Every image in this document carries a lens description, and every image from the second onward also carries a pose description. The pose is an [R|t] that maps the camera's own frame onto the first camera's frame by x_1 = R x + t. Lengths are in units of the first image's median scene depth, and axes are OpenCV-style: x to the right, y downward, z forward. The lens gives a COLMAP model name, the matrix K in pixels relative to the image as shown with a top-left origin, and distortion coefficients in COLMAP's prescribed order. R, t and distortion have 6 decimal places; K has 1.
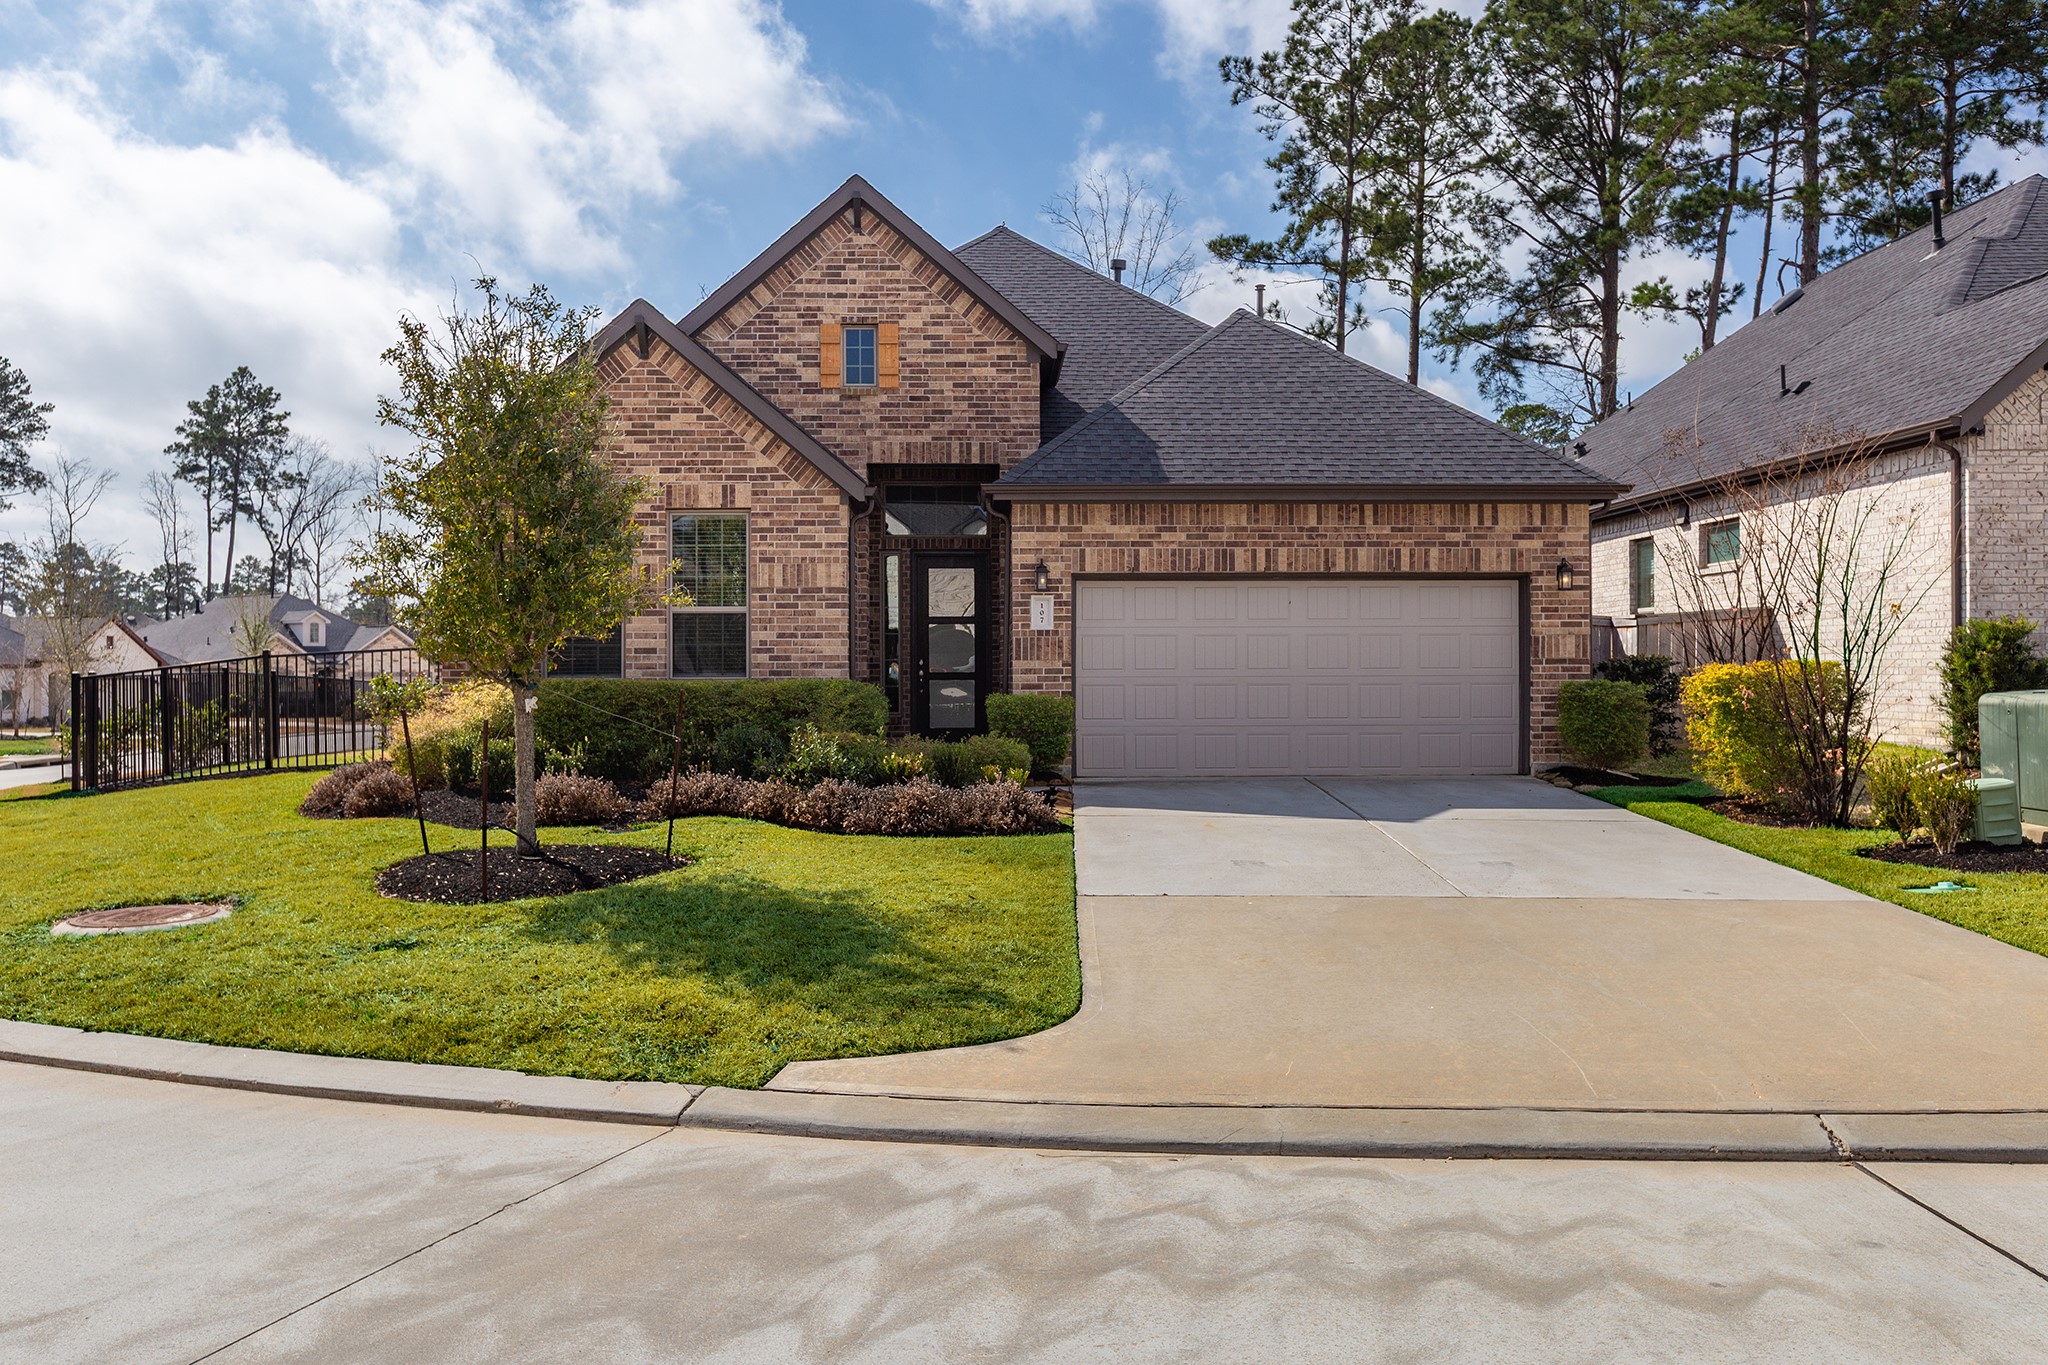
lens RADIAL K [[855.9, 0, 910.2], [0, 855.9, 675.1], [0, 0, 1]] dist [-0.000771, -0.000030]
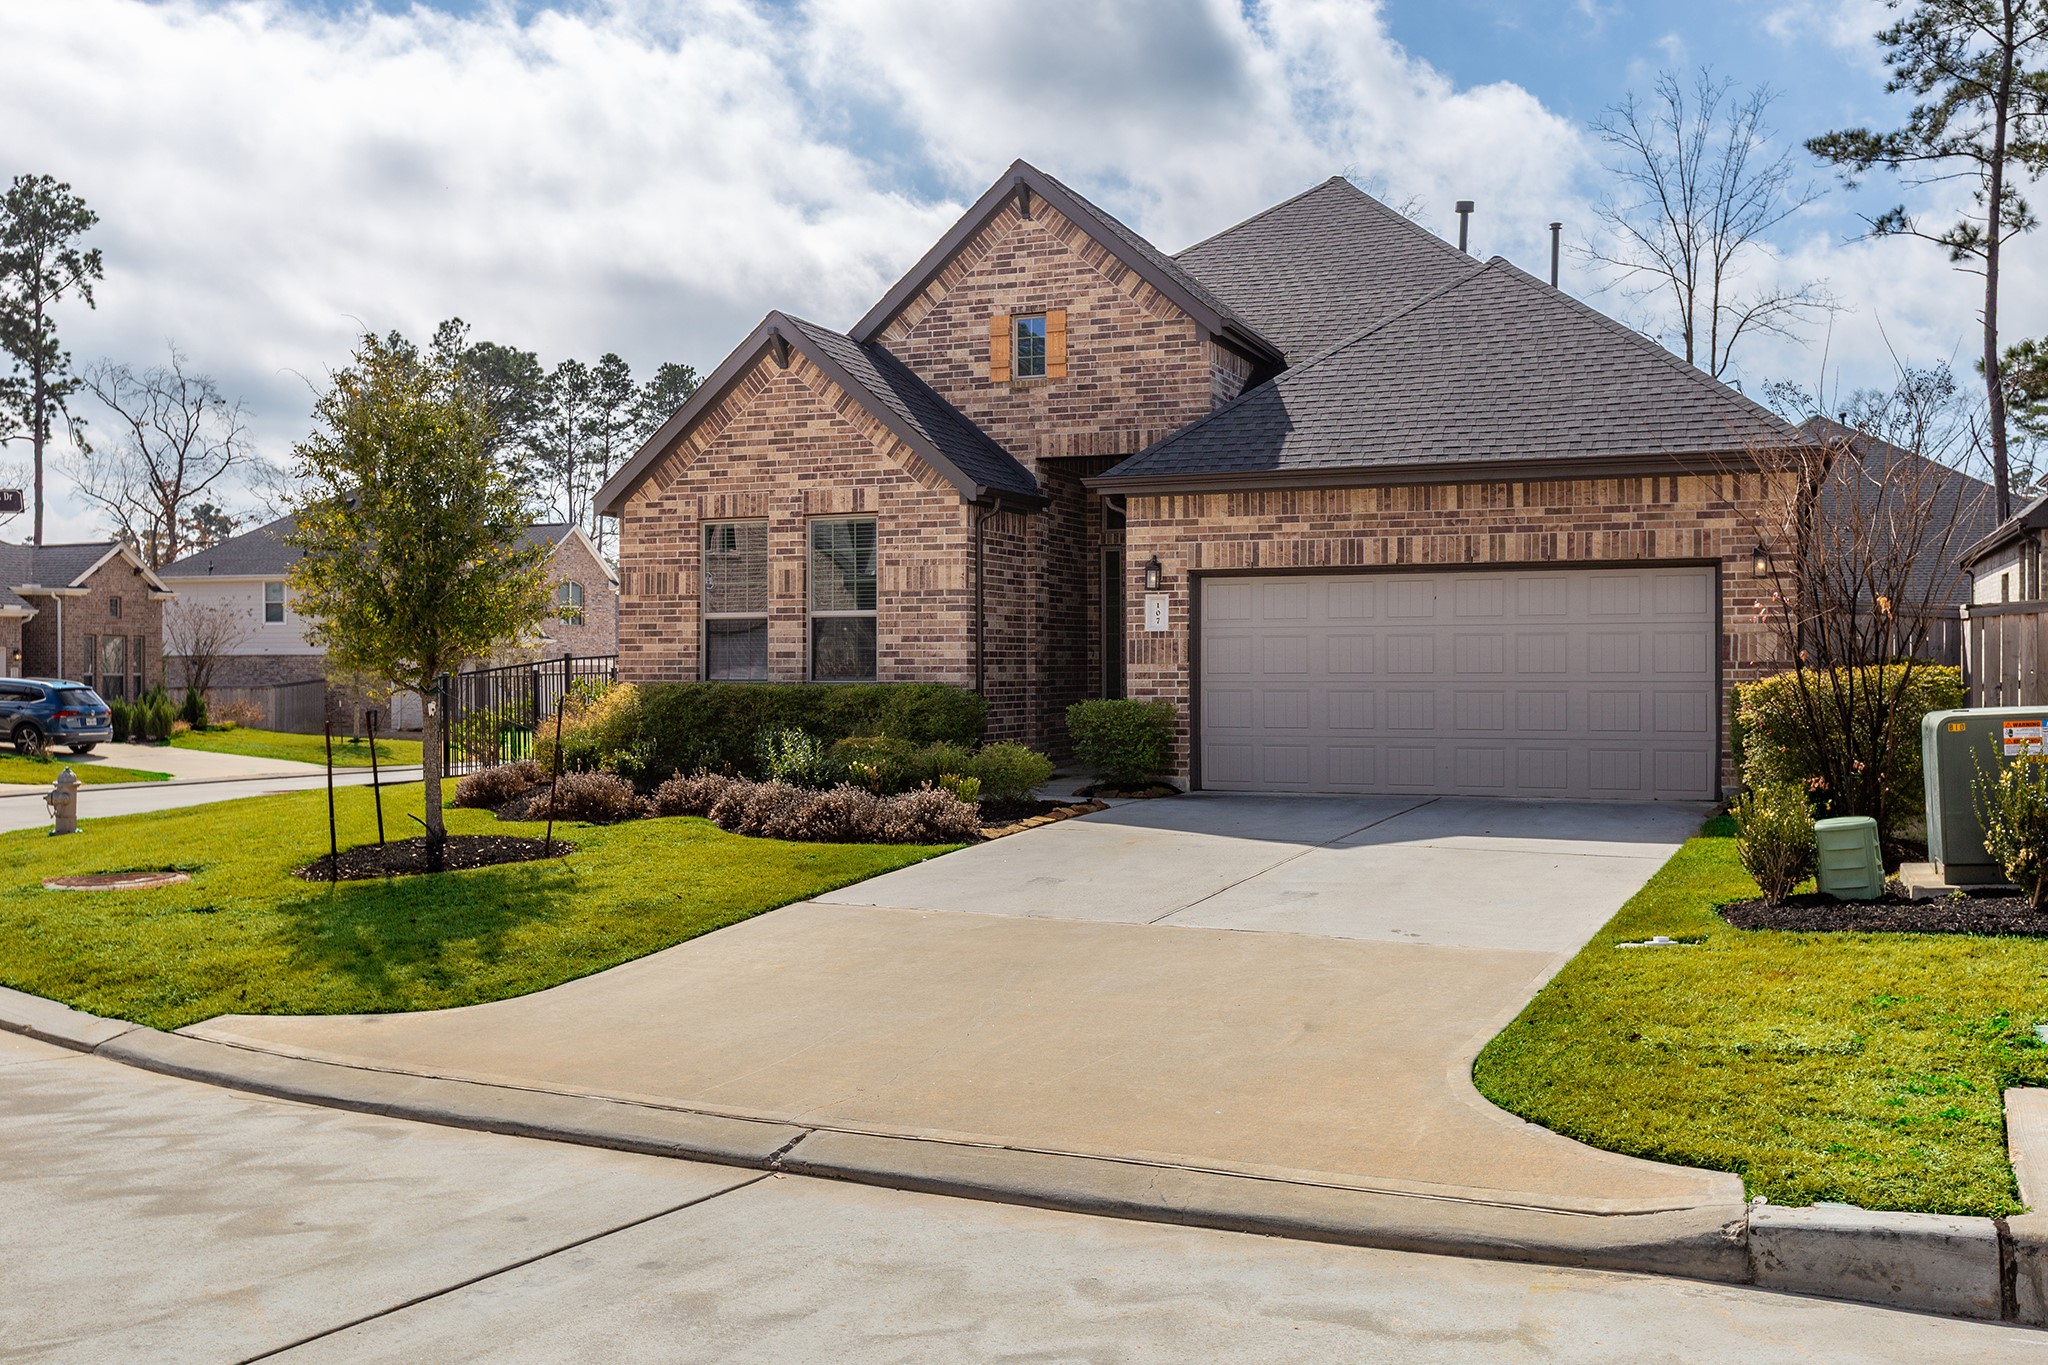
lens RADIAL K [[908.2, 0, 1018.7], [0, 908.2, 677.3], [0, 0, 1]] dist [-0.001760, -0.000286]
pose [[0.978372, 0.001606, -0.206847, 0.193630], [-0.001486, 0.999999, 0.000733, -0.002923], [0.206848, -0.000410, 0.978373, -0.000324]]
